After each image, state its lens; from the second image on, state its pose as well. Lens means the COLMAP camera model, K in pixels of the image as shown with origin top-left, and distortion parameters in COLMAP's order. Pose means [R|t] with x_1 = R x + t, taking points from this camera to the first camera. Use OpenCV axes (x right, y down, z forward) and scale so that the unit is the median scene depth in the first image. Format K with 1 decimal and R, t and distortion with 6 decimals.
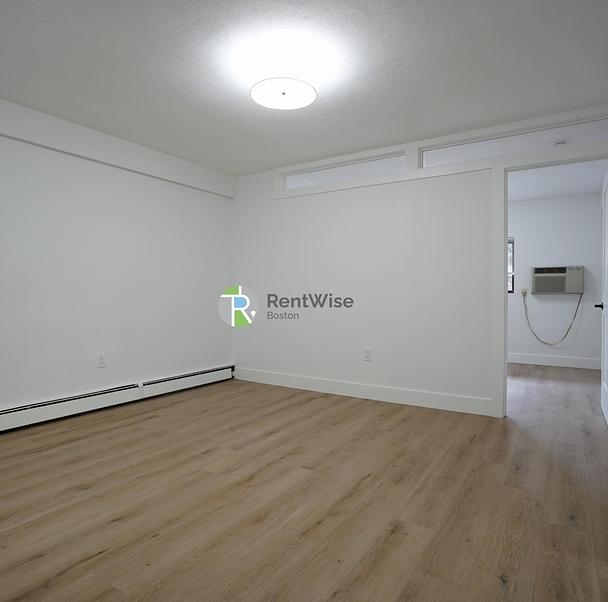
lens RADIAL K [[425.0, 0, 304.1], [0, 425.0, 300.0], [0, 0, 1]] dist [-0.047253, -0.003367]
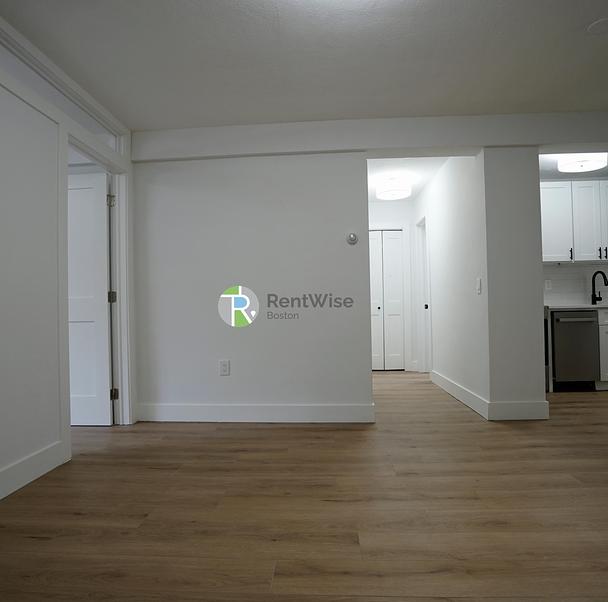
lens RADIAL K [[425.0, 0, 303.8], [0, 425.0, 304.7], [0, 0, 1]] dist [-0.047253, -0.003367]
pose [[-0.506655, 0.021352, 0.861884, -0.517401], [0.025575, 0.999626, -0.009730, 0.035095], [-0.861769, 0.017113, -0.507012, 1.380047]]
